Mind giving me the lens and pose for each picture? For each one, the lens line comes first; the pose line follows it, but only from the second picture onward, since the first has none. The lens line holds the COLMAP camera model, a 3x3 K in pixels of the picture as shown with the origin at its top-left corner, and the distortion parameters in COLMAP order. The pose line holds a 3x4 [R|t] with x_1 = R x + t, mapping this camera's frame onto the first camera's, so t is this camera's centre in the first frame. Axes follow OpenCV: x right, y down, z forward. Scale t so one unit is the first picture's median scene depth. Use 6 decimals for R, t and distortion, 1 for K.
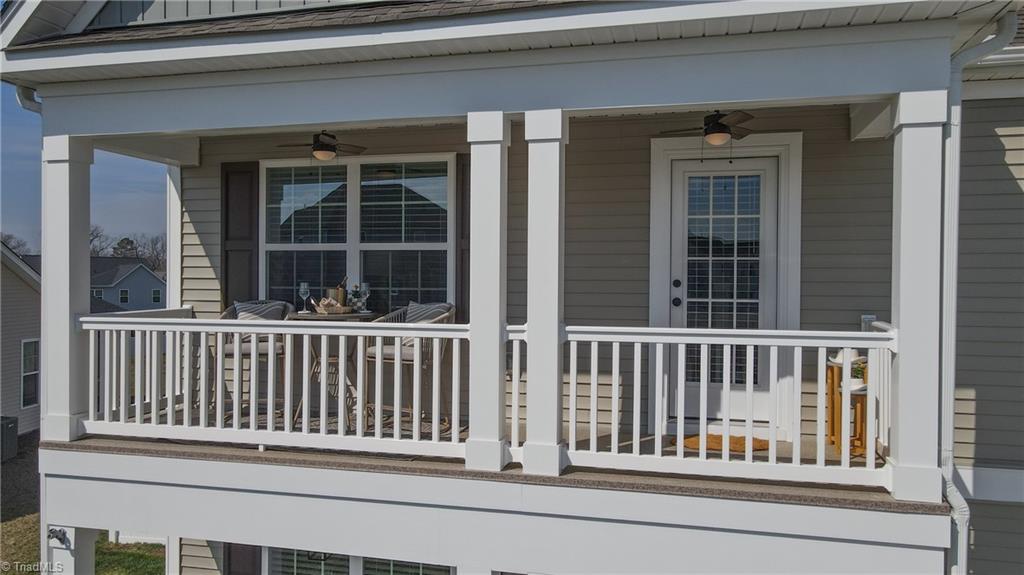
lens RADIAL K [[774.2, 0, 510.2], [0, 774.2, 285.1], [0, 0, 1]] dist [-0.003538, 0.052279]
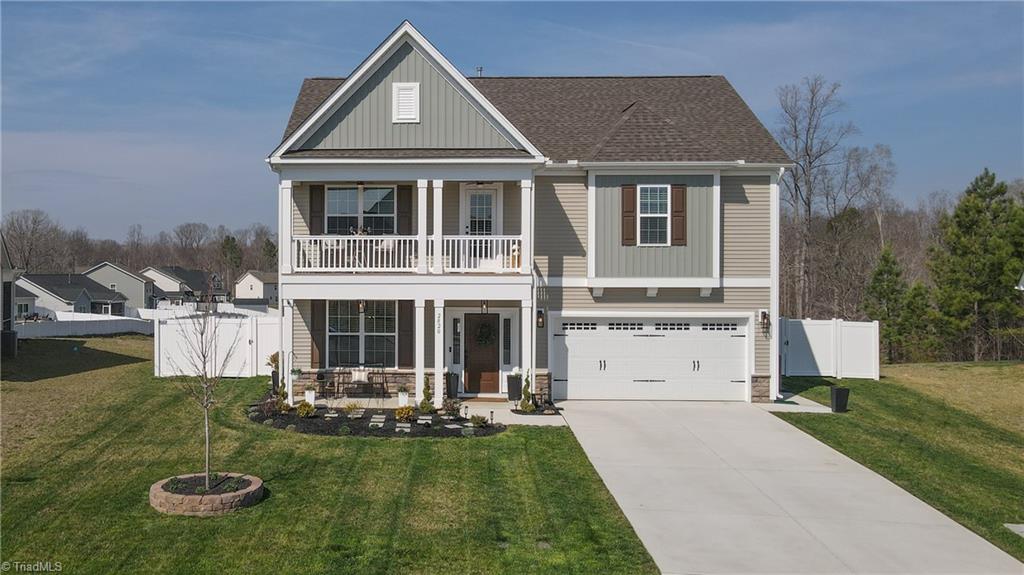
lens RADIAL K [[774.2, 0, 510.2], [0, 774.2, 285.1], [0, 0, 1]] dist [-0.003538, 0.052279]
pose [[0.947417, -0.019092, 0.319431, -0.836264], [0.009726, 0.999475, 0.030890, 0.180162], [-0.319854, -0.026159, 0.947106, -2.723762]]
